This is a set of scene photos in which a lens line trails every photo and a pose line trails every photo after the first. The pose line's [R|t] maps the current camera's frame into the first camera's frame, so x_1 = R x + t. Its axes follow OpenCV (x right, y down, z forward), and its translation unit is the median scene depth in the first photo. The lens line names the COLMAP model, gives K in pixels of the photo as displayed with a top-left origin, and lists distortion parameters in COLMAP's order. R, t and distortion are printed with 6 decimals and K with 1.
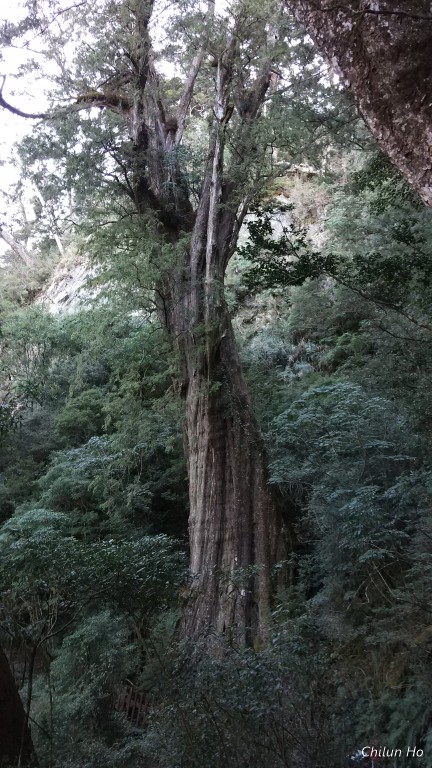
lens RADIAL K [[580.0, 0, 230.0], [0, 580.0, 381.4], [0, 0, 1]] dist [0.114425, -0.120531]
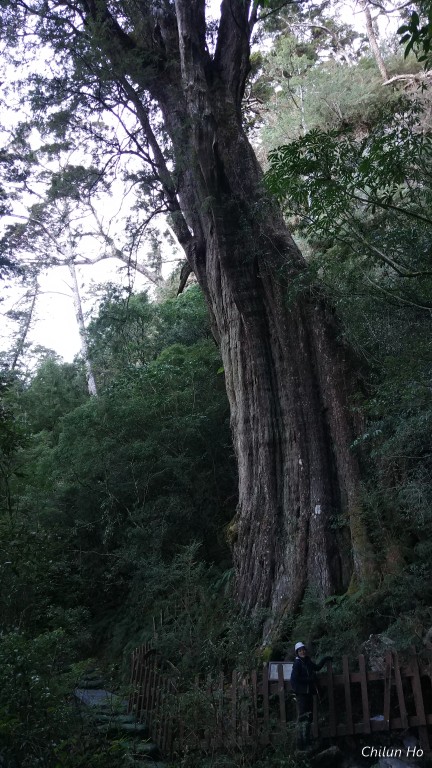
lens RADIAL K [[580.0, 0, 230.0], [0, 580.0, 381.4], [0, 0, 1]] dist [0.114425, -0.120531]
pose [[0.913241, -0.229442, -0.336671, 0.167635], [0.205677, 0.972954, -0.105159, 0.260115], [0.351693, 0.026790, 0.935732, 0.366903]]
